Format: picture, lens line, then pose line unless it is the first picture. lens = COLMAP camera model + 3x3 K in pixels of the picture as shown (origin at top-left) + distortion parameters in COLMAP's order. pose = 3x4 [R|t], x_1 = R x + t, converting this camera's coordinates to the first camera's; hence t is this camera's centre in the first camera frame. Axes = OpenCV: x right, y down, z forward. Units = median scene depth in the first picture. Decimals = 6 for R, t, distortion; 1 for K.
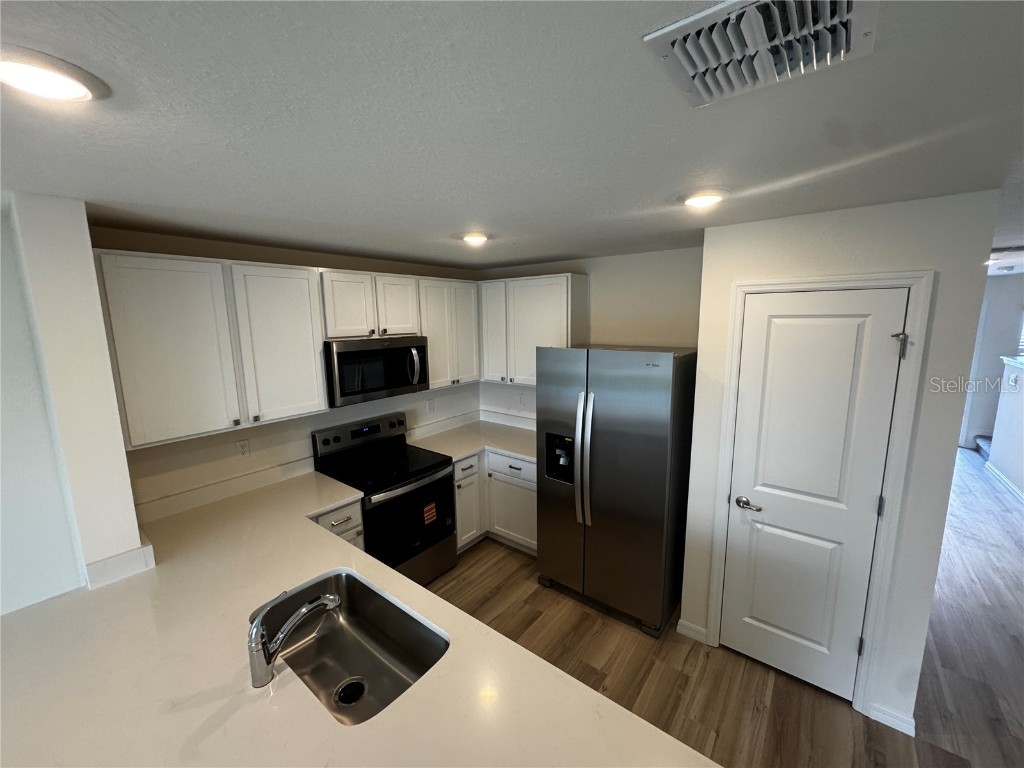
lens RADIAL K [[407.9, 0, 510.6], [0, 407.9, 383.5], [0, 0, 1]] dist [-0.003849, 0.000090]
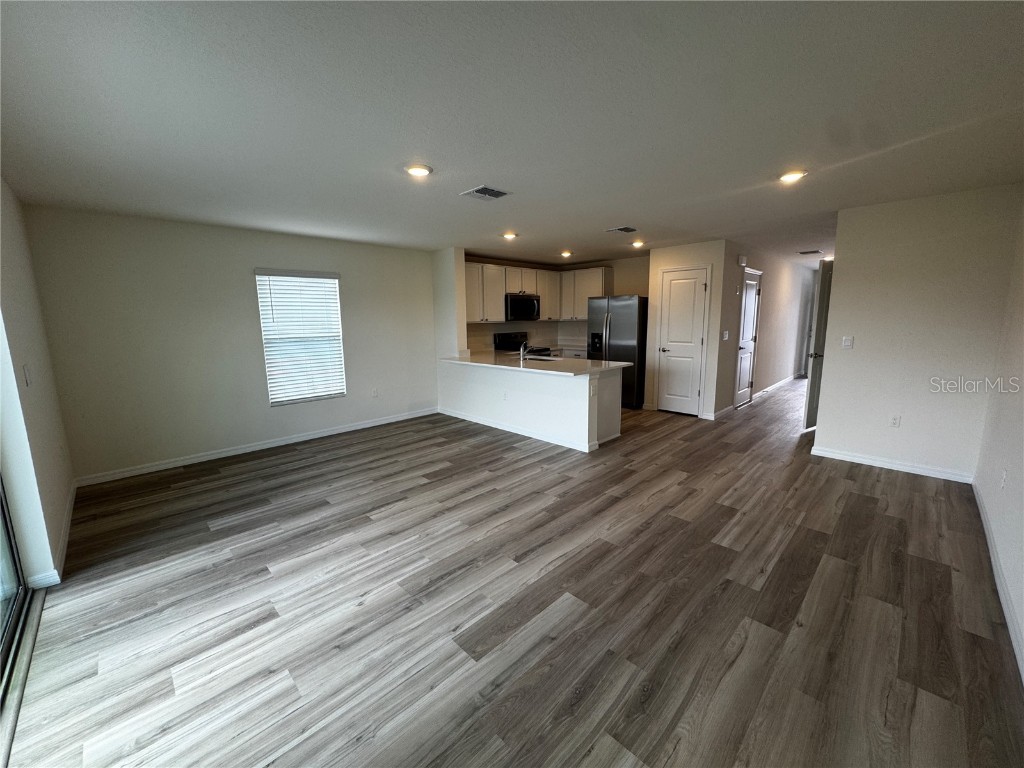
lens RADIAL K [[407.9, 0, 511.8], [0, 407.9, 385.9], [0, 0, 1]] dist [-0.003849, 0.000090]
pose [[0.991994, 0.017974, -0.125003, -0.070606], [-0.016873, 0.999809, 0.009863, 0.403908], [0.125156, -0.007675, 0.992107, -1.408423]]
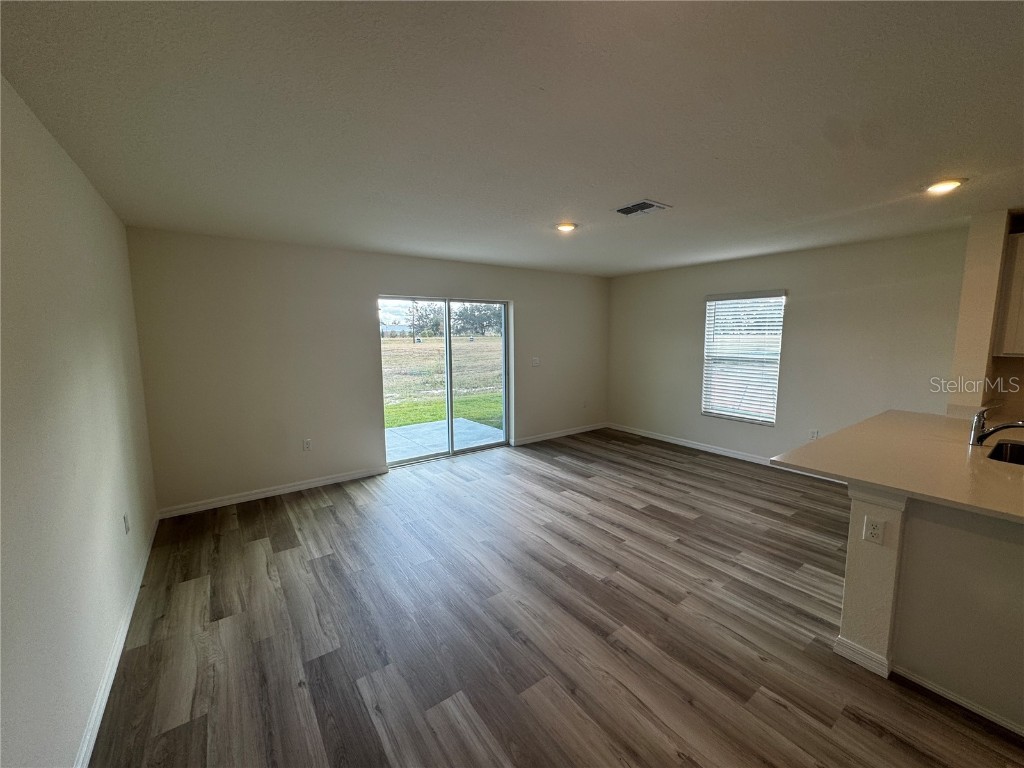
lens RADIAL K [[407.9, 0, 509.2], [0, 407.9, 382.9], [0, 0, 1]] dist [-0.003849, 0.000090]
pose [[-0.283540, 0.129780, -0.950138, 0.783347], [-0.145937, 0.973420, 0.176511, 0.175984], [0.947791, 0.188708, -0.257064, -0.292648]]
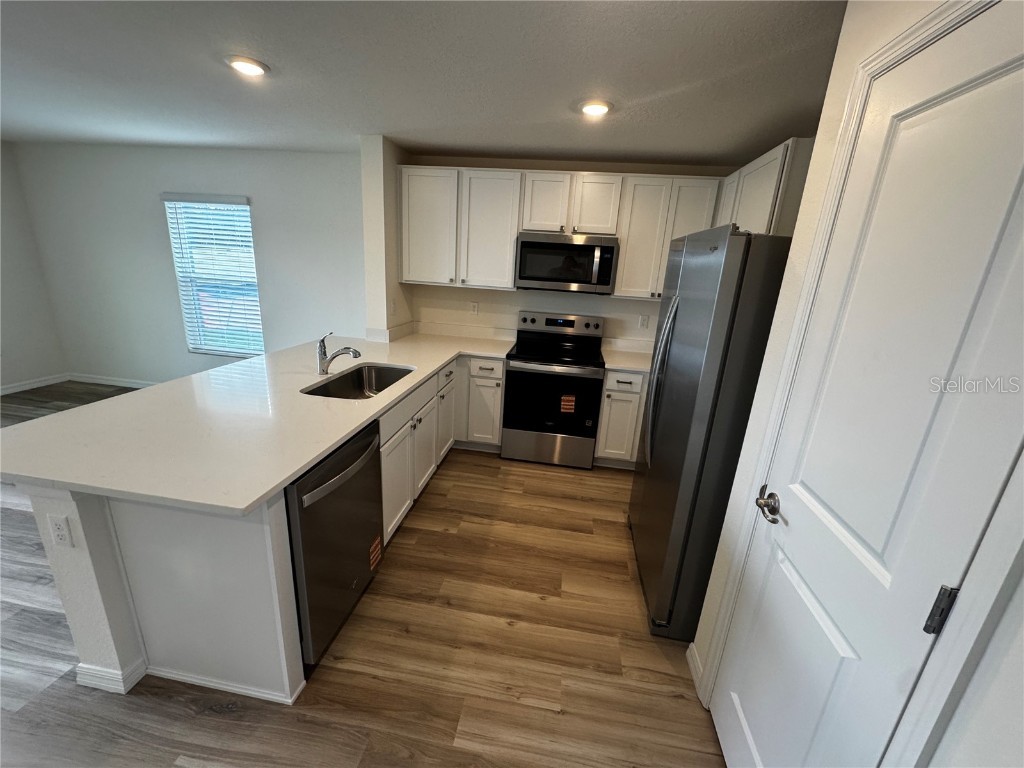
lens RADIAL K [[407.9, 0, 512.1], [0, 407.9, 385.7], [0, 0, 1]] dist [-0.003849, 0.000090]
pose [[0.490340, 0.289986, -0.821873, 0.617112], [-0.206585, 0.954819, 0.213642, 0.073719], [0.846693, 0.065029, 0.528093, 0.309590]]
